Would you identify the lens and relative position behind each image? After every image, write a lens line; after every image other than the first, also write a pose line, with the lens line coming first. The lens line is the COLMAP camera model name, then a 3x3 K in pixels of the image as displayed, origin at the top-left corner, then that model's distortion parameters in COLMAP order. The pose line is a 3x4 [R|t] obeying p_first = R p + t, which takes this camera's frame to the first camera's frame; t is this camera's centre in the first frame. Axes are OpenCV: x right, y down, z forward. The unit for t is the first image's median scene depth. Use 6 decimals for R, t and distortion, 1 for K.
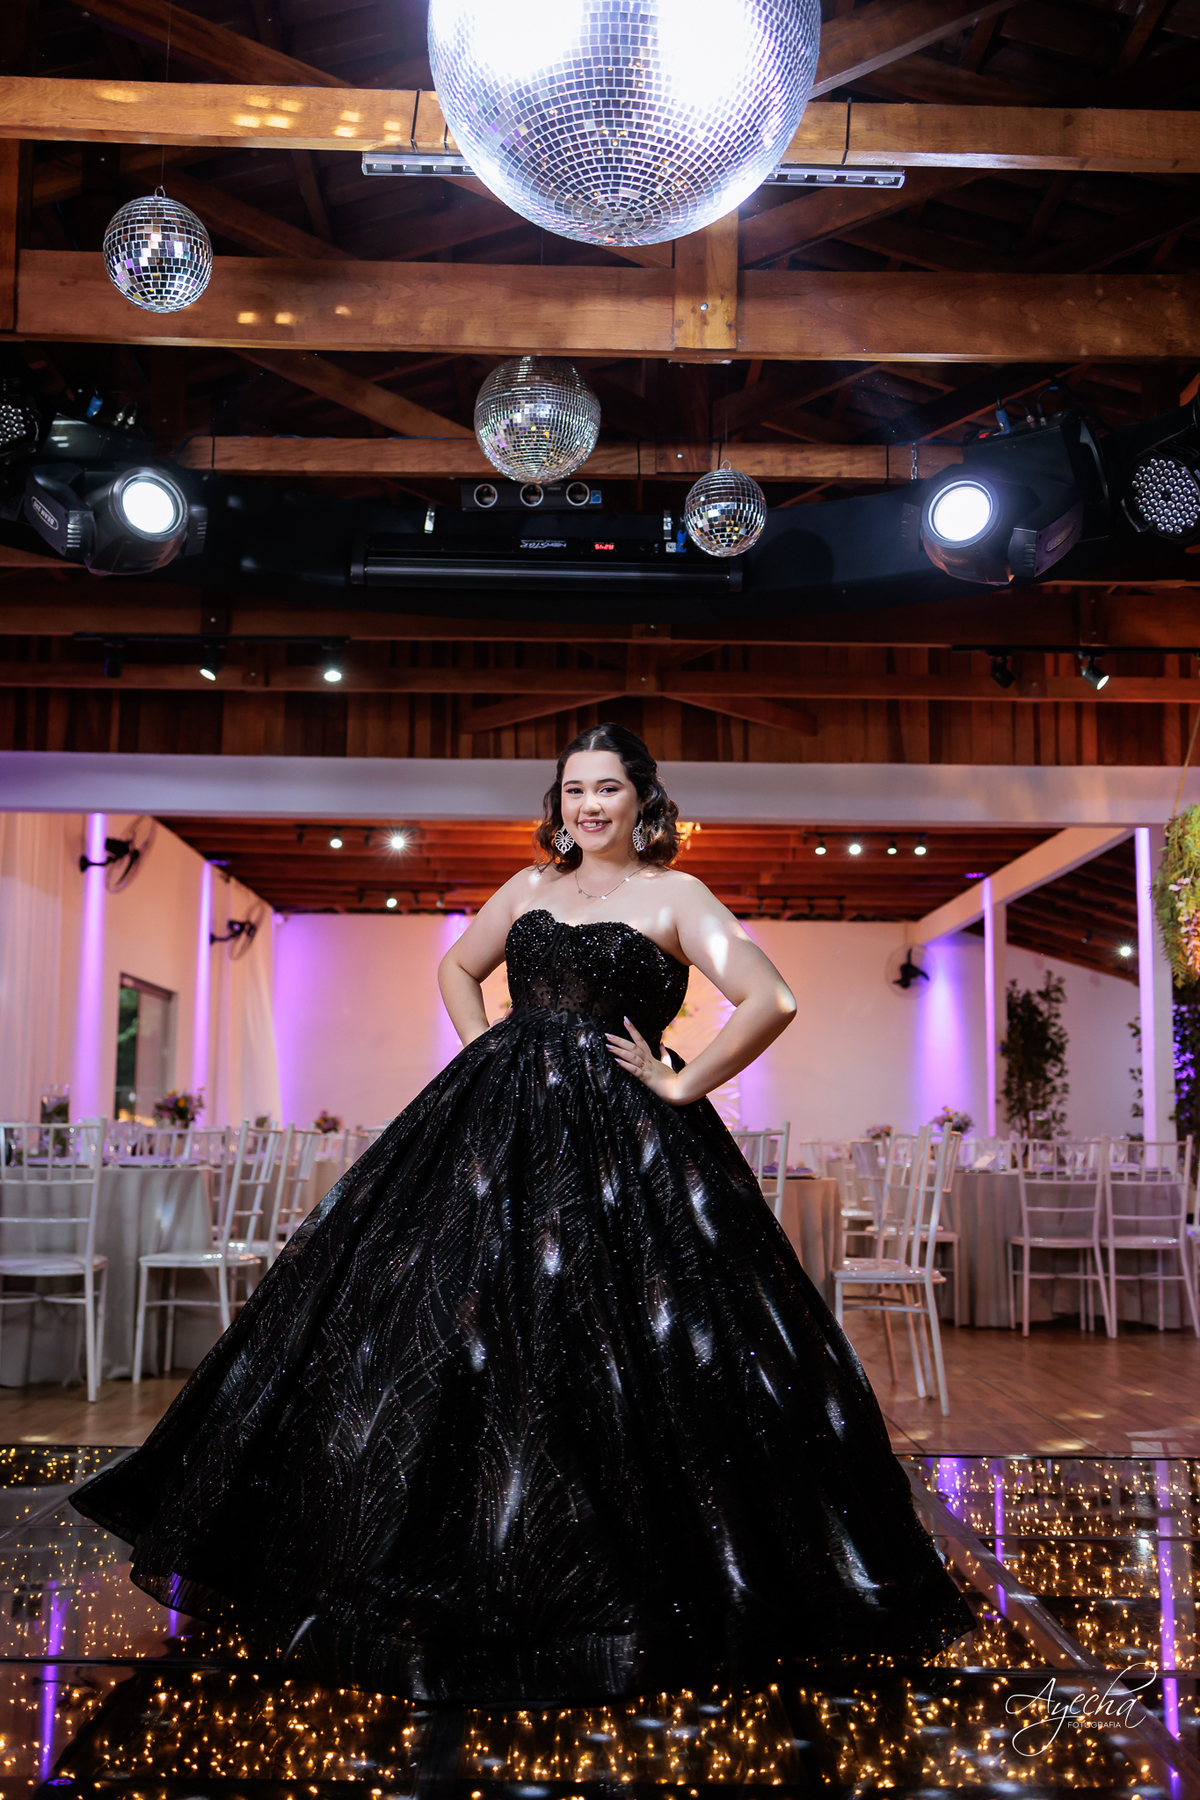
lens RADIAL K [[1871.6, 0, 563.1], [0, 1871.6, 924.5], [0, 0, 1]] dist [0.036841, 0.000000]
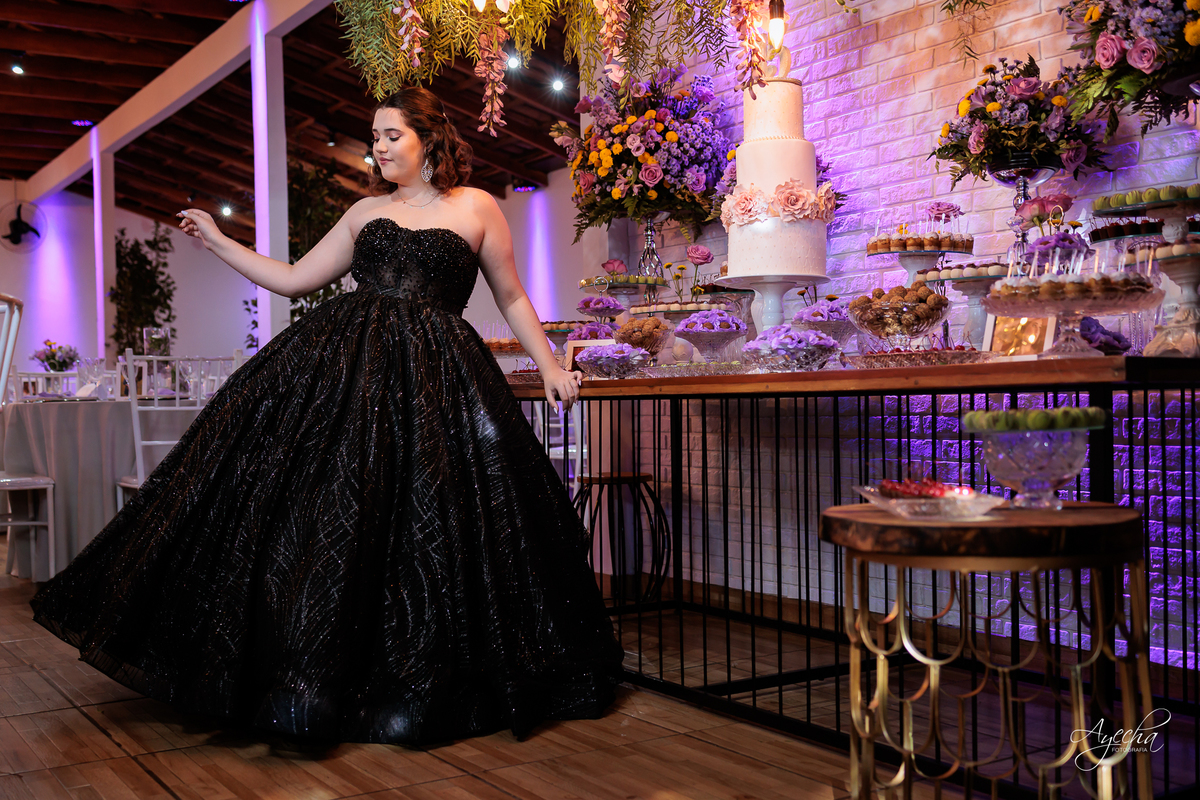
lens RADIAL K [[1247.7, 0, 595.2], [0, 1247.7, 393.8], [0, 0, 1]] dist [0.036841, 0.000000]
pose [[0.828120, -0.028271, 0.559838, 0.063290], [-0.035658, 0.994048, 0.102944, 0.039641], [-0.559416, -0.105213, 0.822183, 0.264967]]
